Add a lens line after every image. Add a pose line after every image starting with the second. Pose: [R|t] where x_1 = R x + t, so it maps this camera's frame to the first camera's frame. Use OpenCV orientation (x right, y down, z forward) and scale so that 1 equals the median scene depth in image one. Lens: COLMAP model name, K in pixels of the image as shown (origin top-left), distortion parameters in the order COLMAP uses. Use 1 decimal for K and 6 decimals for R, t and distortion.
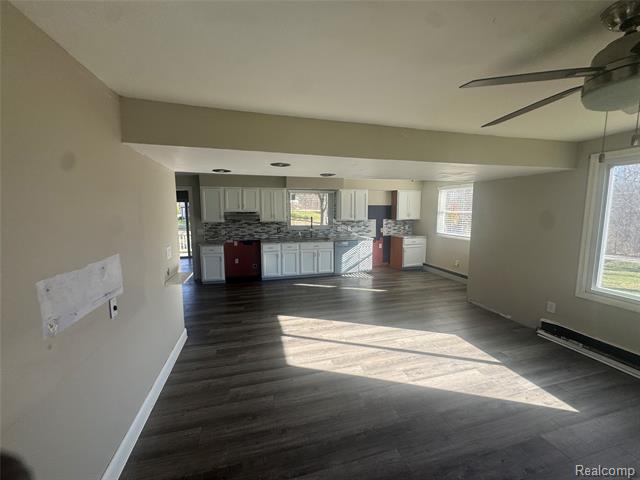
lens RADIAL K [[255.4, 0, 321.5], [0, 255.4, 237.5], [0, 0, 1]] dist [-0.000898, -0.000175]
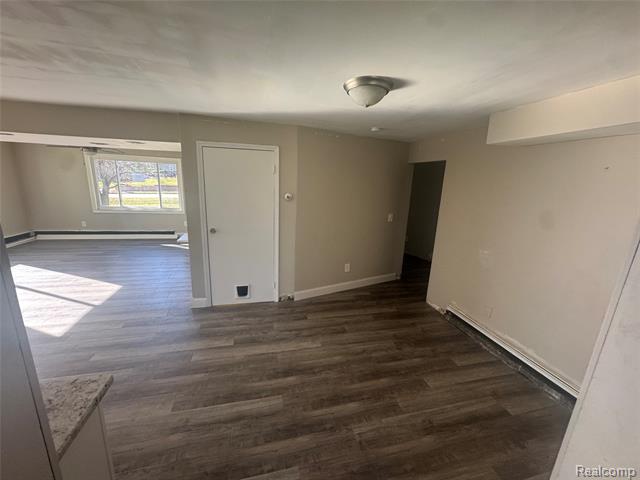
lens RADIAL K [[255.4, 0, 320.5], [0, 255.4, 238.9], [0, 0, 1]] dist [-0.000898, -0.000175]
pose [[-0.999049, -0.042031, 0.011555, -0.593701], [-0.036029, 0.945415, 0.323870, -0.129224], [-0.024537, 0.323146, -0.946031, 1.056377]]
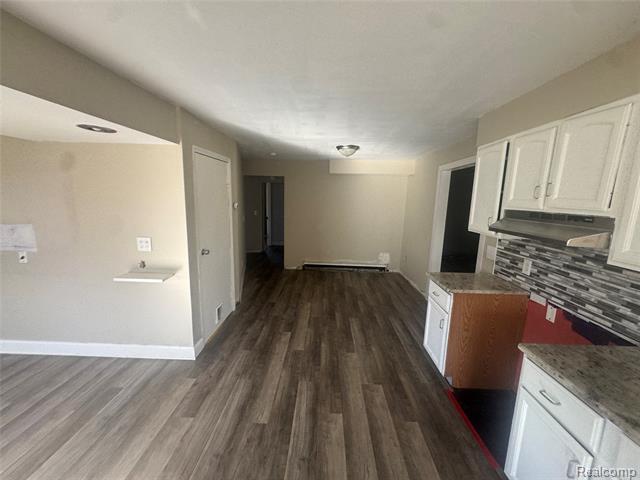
lens RADIAL K [[255.4, 0, 318.5], [0, 255.4, 237.5], [0, 0, 1]] dist [-0.000898, -0.000175]
pose [[-0.296340, 0.149545, -0.943302, 0.026063], [-0.119698, 0.974063, 0.192025, -0.097544], [0.947552, 0.169816, -0.270754, 0.851109]]
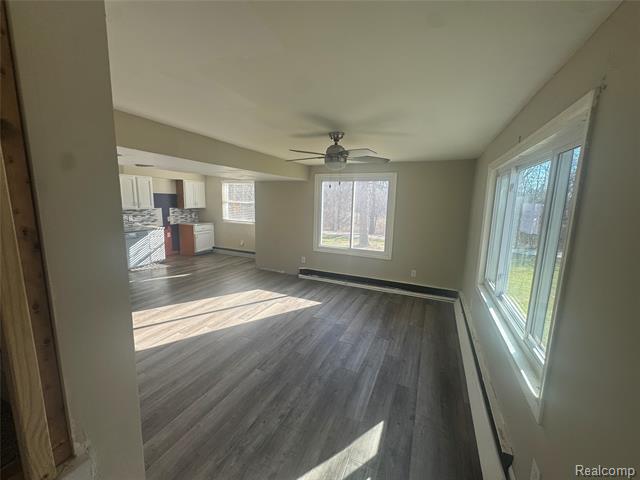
lens RADIAL K [[255.4, 0, 318.4], [0, 255.4, 238.4], [0, 0, 1]] dist [-0.000898, -0.000175]
pose [[0.642943, -0.093107, 0.760234, -0.187657], [0.051092, 0.995587, 0.078722, -0.001723], [-0.764208, -0.011772, 0.644862, -0.107244]]
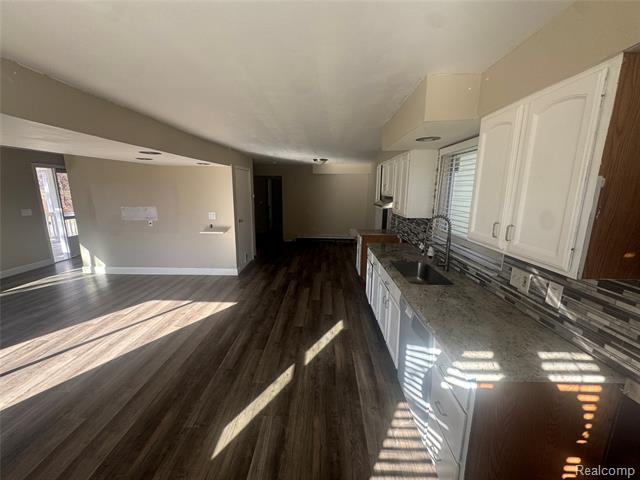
lens RADIAL K [[255.4, 0, 318.9], [0, 255.4, 238.3], [0, 0, 1]] dist [-0.000898, -0.000175]
pose [[-0.288607, 0.186576, -0.939093, 0.413958], [-0.106999, 0.968400, 0.225283, -0.125791], [0.951450, 0.165500, -0.259523, 1.029233]]
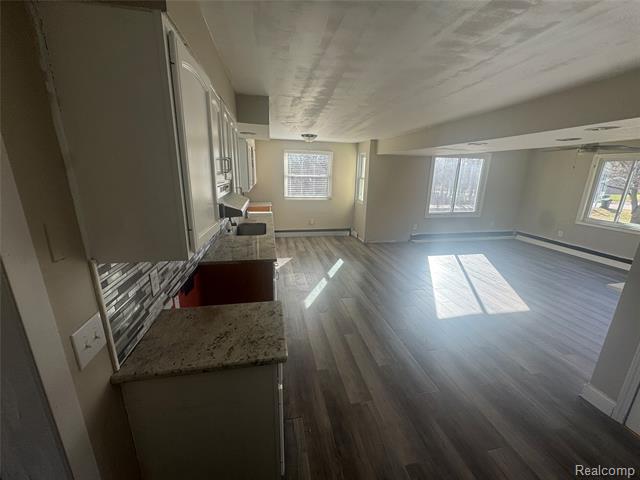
lens RADIAL K [[255.4, 0, 319.4], [0, 255.4, 238.2], [0, 0, 1]] dist [-0.000898, -0.000175]
pose [[0.072676, -0.248724, 0.965844, -0.608737], [0.083323, 0.966534, 0.242632, -0.103976], [-0.993869, 0.062843, 0.090968, 0.872821]]
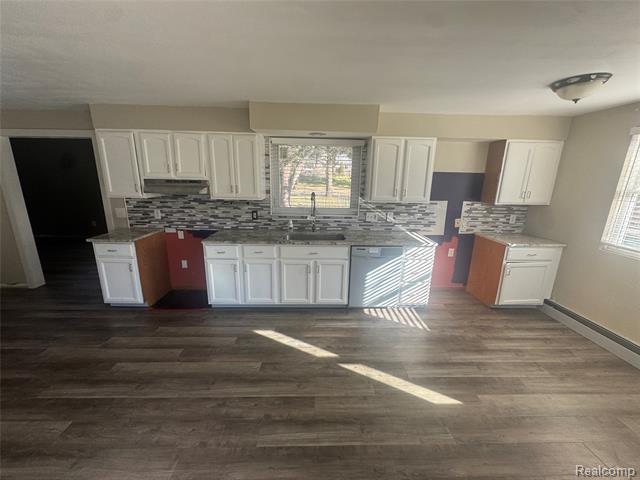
lens RADIAL K [[255.4, 0, 321.8], [0, 255.4, 239.4], [0, 0, 1]] dist [-0.000898, -0.000175]
pose [[0.972238, 0.078834, -0.220315, 0.108318], [-0.048902, 0.989202, 0.138159, -0.065265], [0.228828, -0.123550, 0.965595, 0.546606]]
